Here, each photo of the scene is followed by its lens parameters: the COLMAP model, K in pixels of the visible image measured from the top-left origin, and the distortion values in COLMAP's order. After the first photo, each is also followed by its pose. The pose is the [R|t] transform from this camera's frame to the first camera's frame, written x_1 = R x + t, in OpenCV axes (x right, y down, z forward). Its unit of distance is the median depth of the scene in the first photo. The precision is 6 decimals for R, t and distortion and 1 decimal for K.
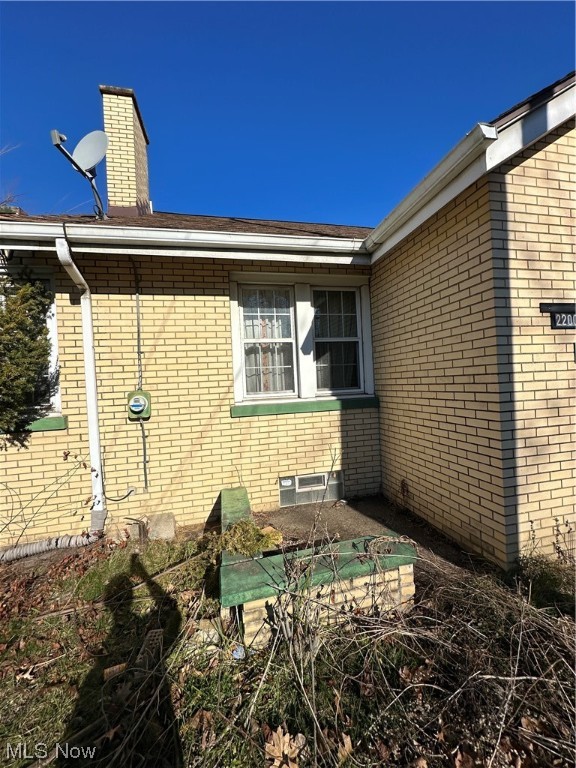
lens RADIAL K [[307.4, 0, 288.0], [0, 307.4, 384.0], [0, 0, 1]] dist [0.001191, 0.000192]
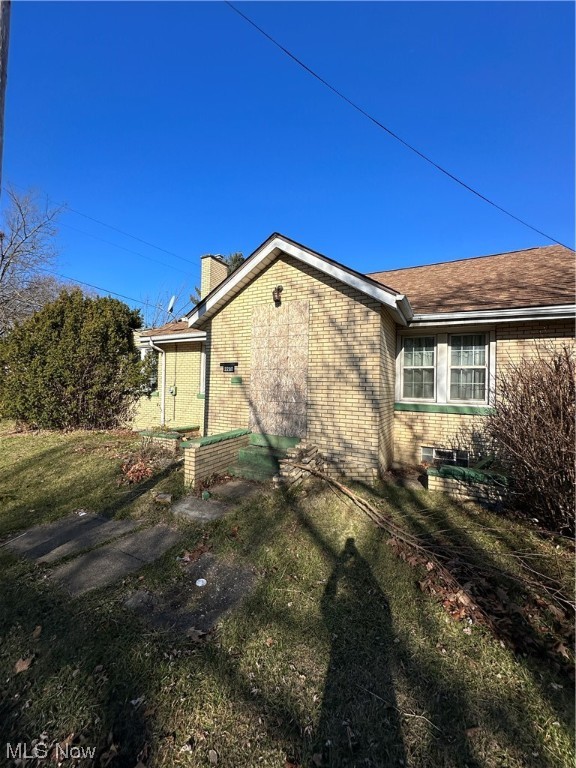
lens RADIAL K [[307.4, 0, 288.0], [0, 307.4, 384.0], [0, 0, 1]] dist [0.001191, 0.000192]
pose [[0.772836, 0.058537, -0.631901, 2.259934], [-0.058237, 0.998077, 0.021232, -0.119936], [0.631928, 0.020391, 0.774758, -0.590064]]
